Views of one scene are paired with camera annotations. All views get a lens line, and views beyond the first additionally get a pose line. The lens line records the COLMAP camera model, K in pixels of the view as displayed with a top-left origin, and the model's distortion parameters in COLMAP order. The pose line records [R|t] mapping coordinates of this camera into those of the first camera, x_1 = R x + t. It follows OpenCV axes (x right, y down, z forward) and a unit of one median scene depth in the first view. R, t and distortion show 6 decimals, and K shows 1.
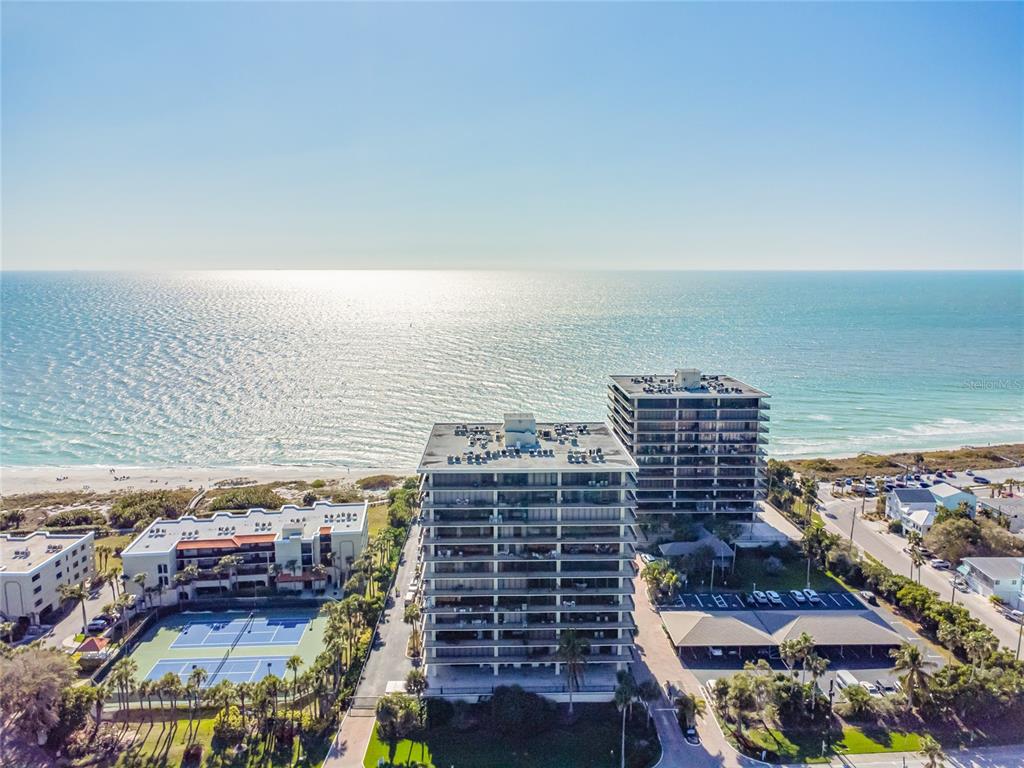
lens RADIAL K [[736.1, 0, 505.8], [0, 736.1, 378.6], [0, 0, 1]] dist [0.017138, -0.001339]
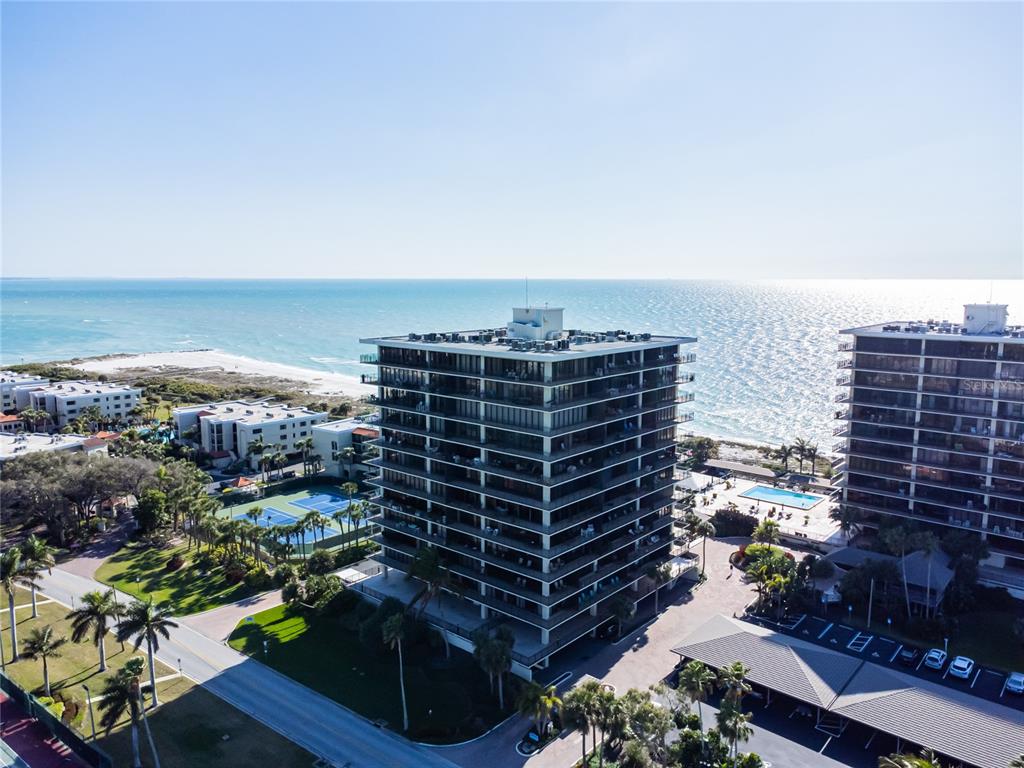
lens RADIAL K [[736.1, 0, 505.8], [0, 736.1, 378.6], [0, 0, 1]] dist [0.017138, -0.001339]
pose [[0.737933, 0.096562, -0.667931, 0.538642], [-0.104580, 0.994117, 0.028178, 0.110007], [0.666722, 0.049058, 0.743690, 0.381254]]
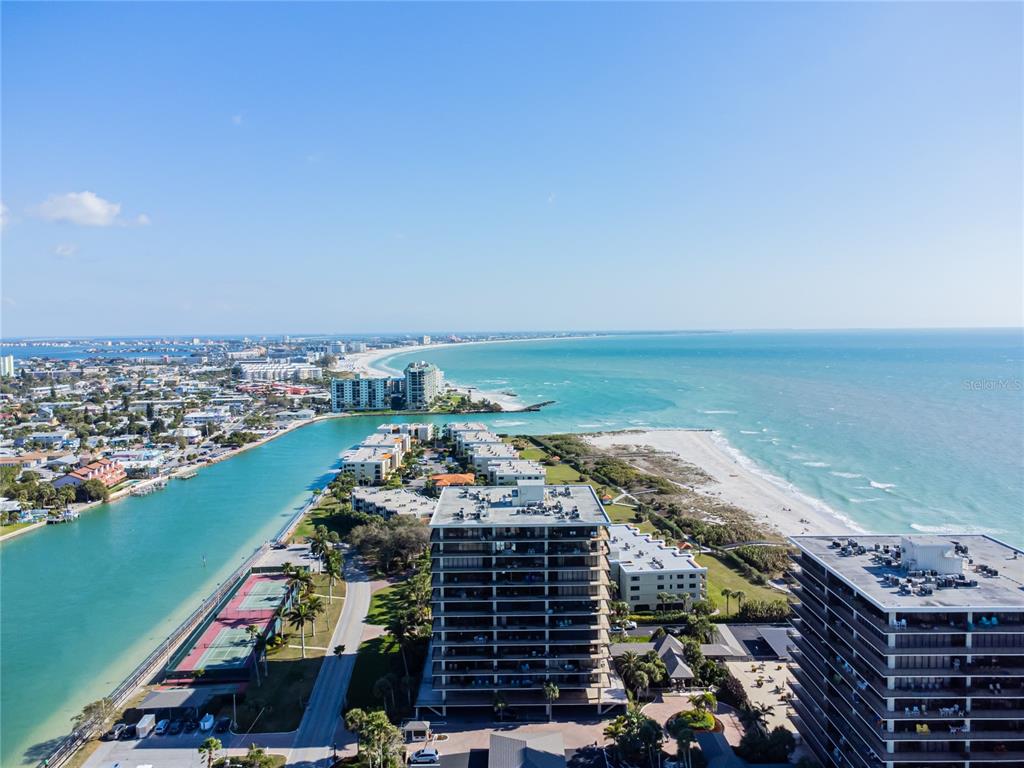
lens RADIAL K [[736.1, 0, 505.8], [0, 736.1, 378.6], [0, 0, 1]] dist [0.017138, -0.001339]
pose [[-0.019394, 0.067202, -0.997551, 1.190840], [-0.138229, 0.987977, 0.069245, -0.188943], [0.990210, 0.139234, -0.009872, 0.950048]]
